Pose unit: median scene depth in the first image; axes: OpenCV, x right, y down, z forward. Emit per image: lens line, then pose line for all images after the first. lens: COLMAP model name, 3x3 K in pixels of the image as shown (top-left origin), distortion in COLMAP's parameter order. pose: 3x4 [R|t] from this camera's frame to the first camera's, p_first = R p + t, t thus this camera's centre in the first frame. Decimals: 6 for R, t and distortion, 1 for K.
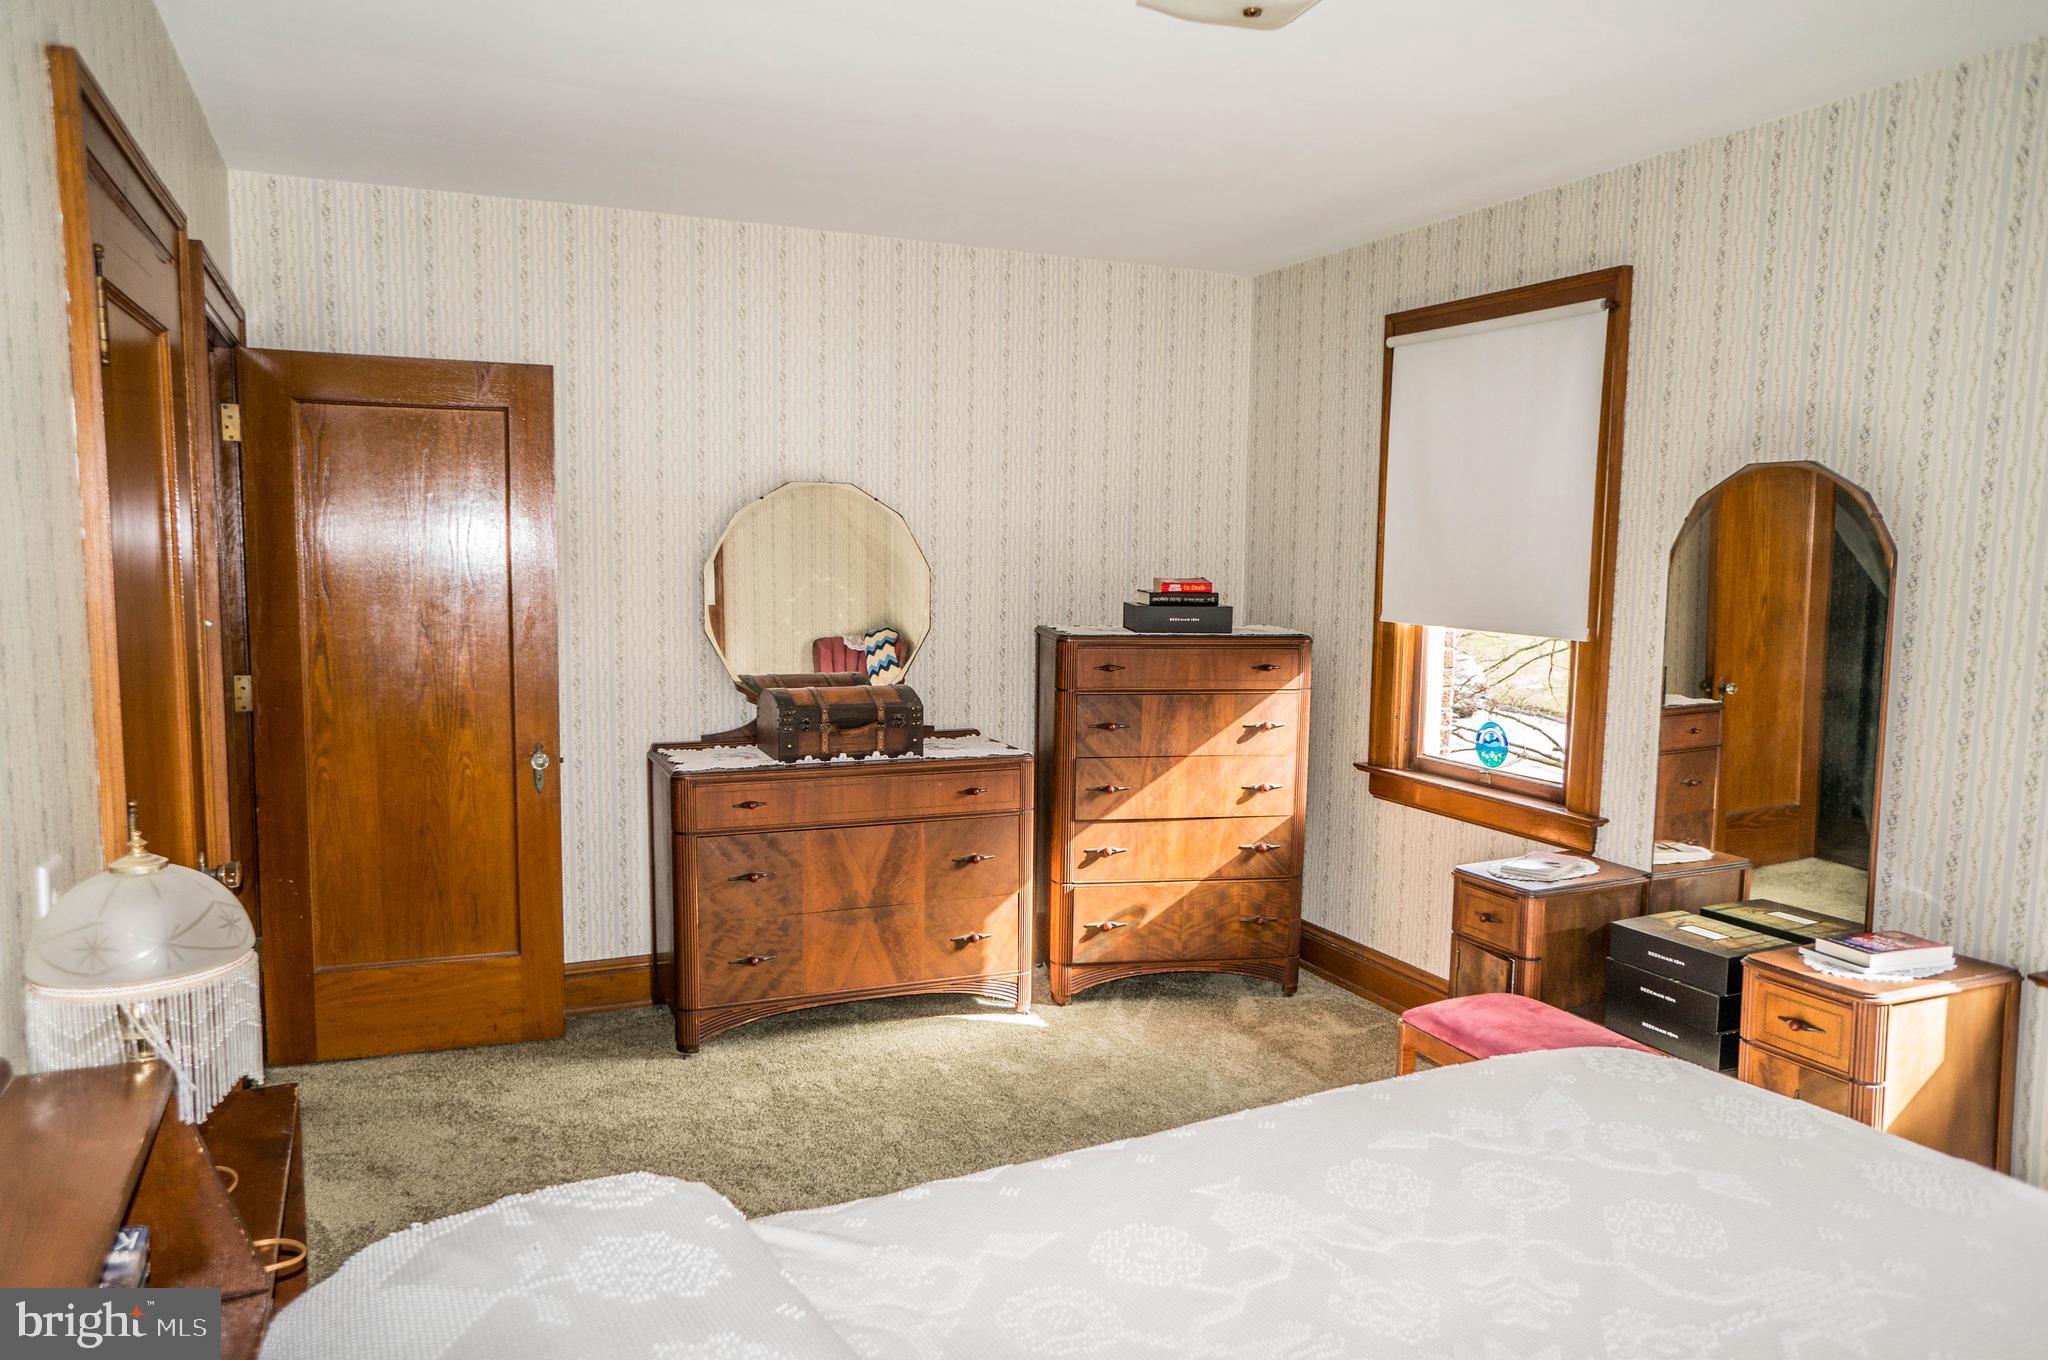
lens RADIAL K [[1391.5, 0, 1045.7], [0, 1391.5, 672.7], [0, 0, 1]] dist [-0.059441, 0.082795]
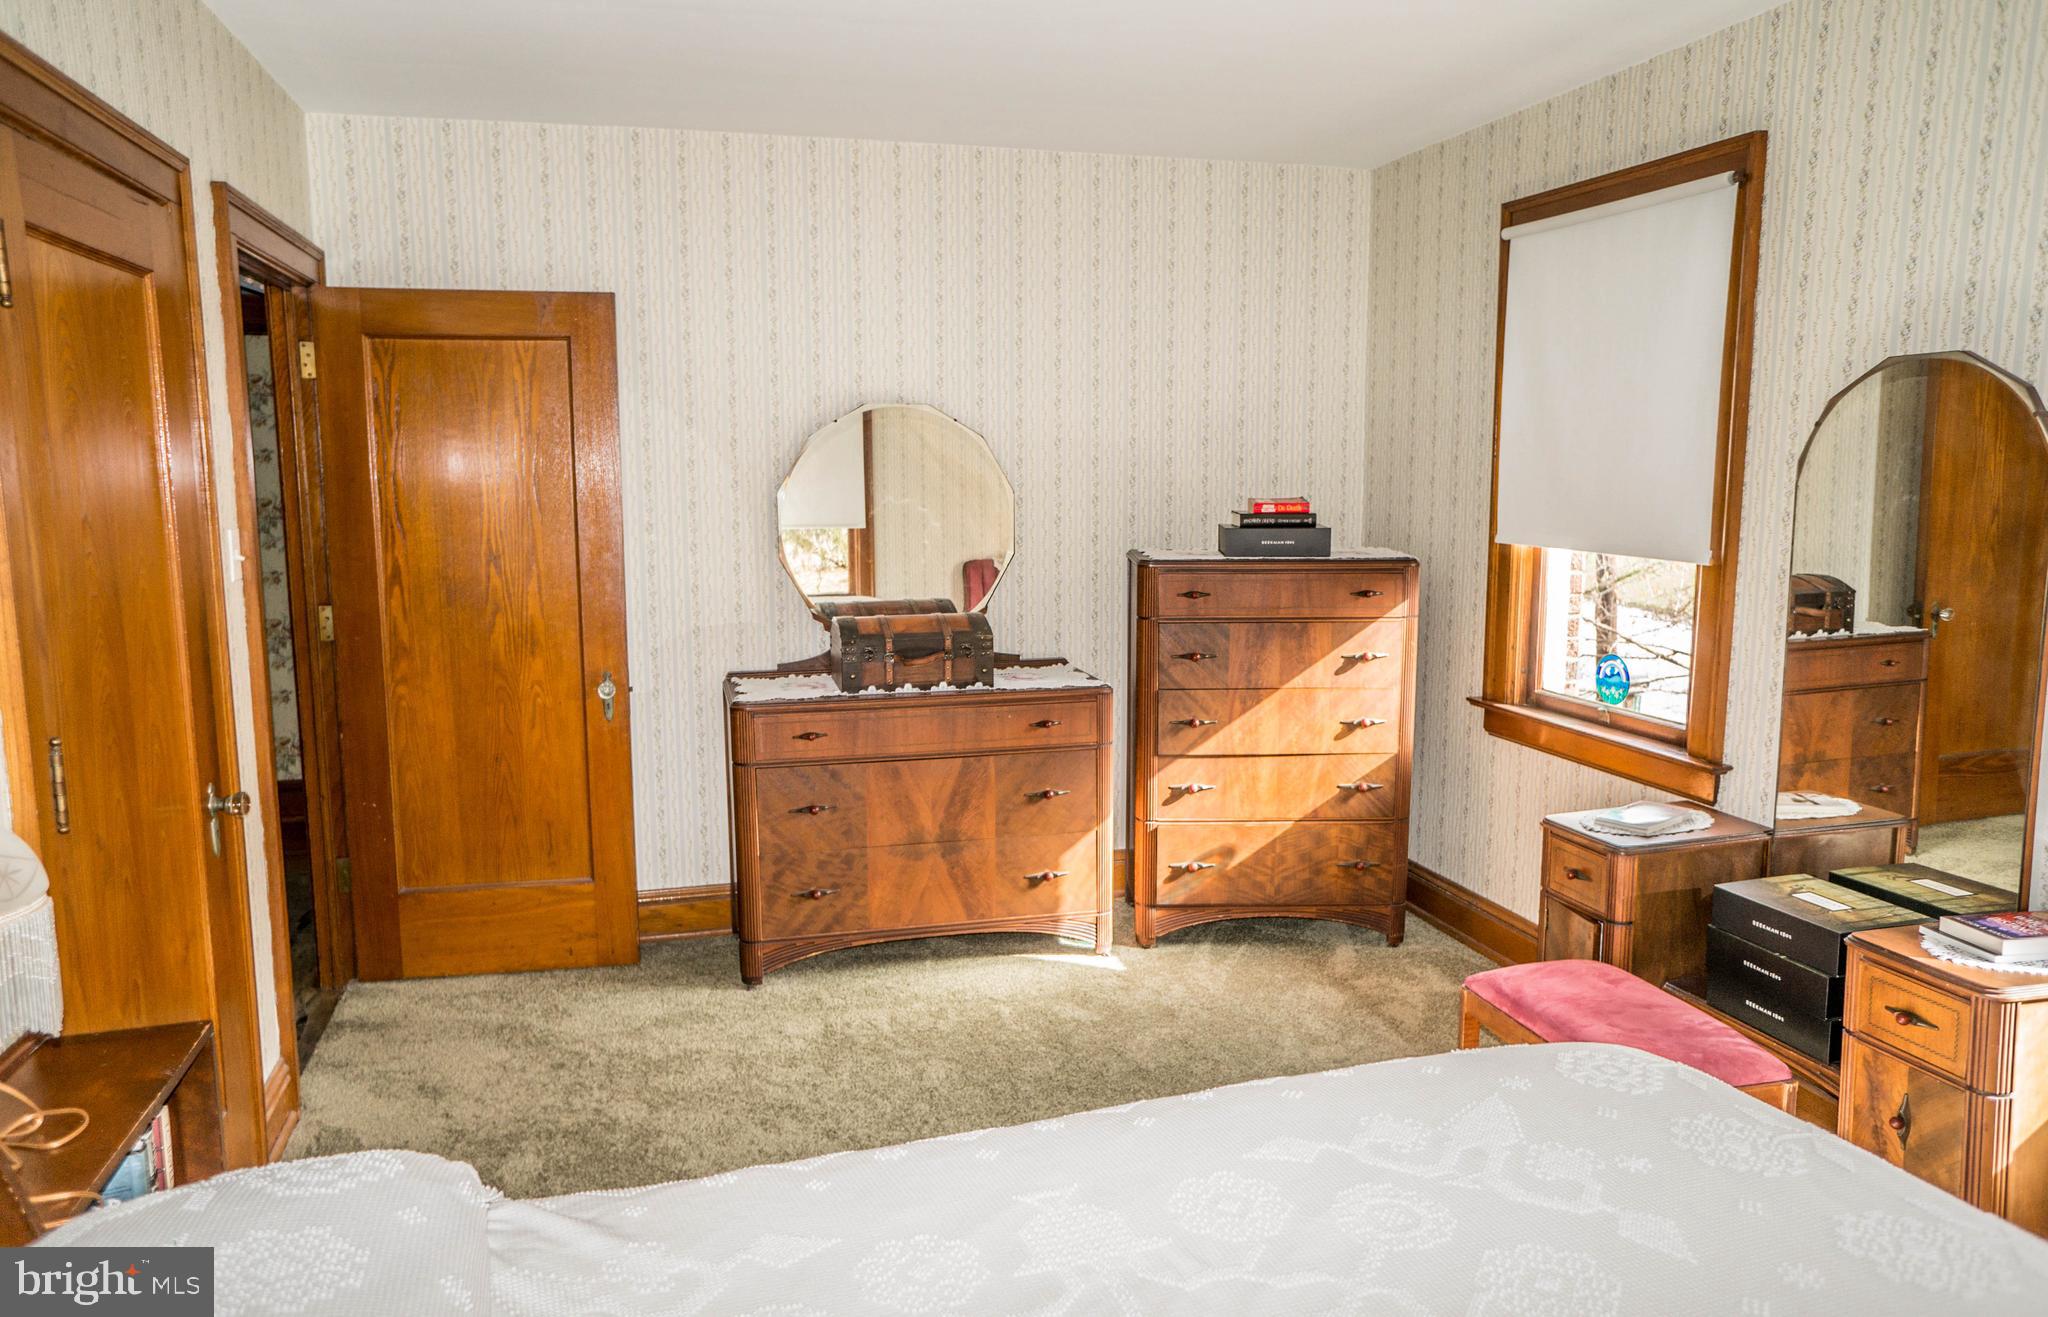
lens RADIAL K [[1402.8, 0, 1027.4], [0, 1402.8, 640.6], [0, 0, 1]] dist [-0.043463, 0.052889]
pose [[0.987267, 0.002611, -0.159049, 0.097756], [0.002711, 0.999444, 0.033239, -0.004919], [0.159047, -0.033247, 0.986711, 0.049314]]
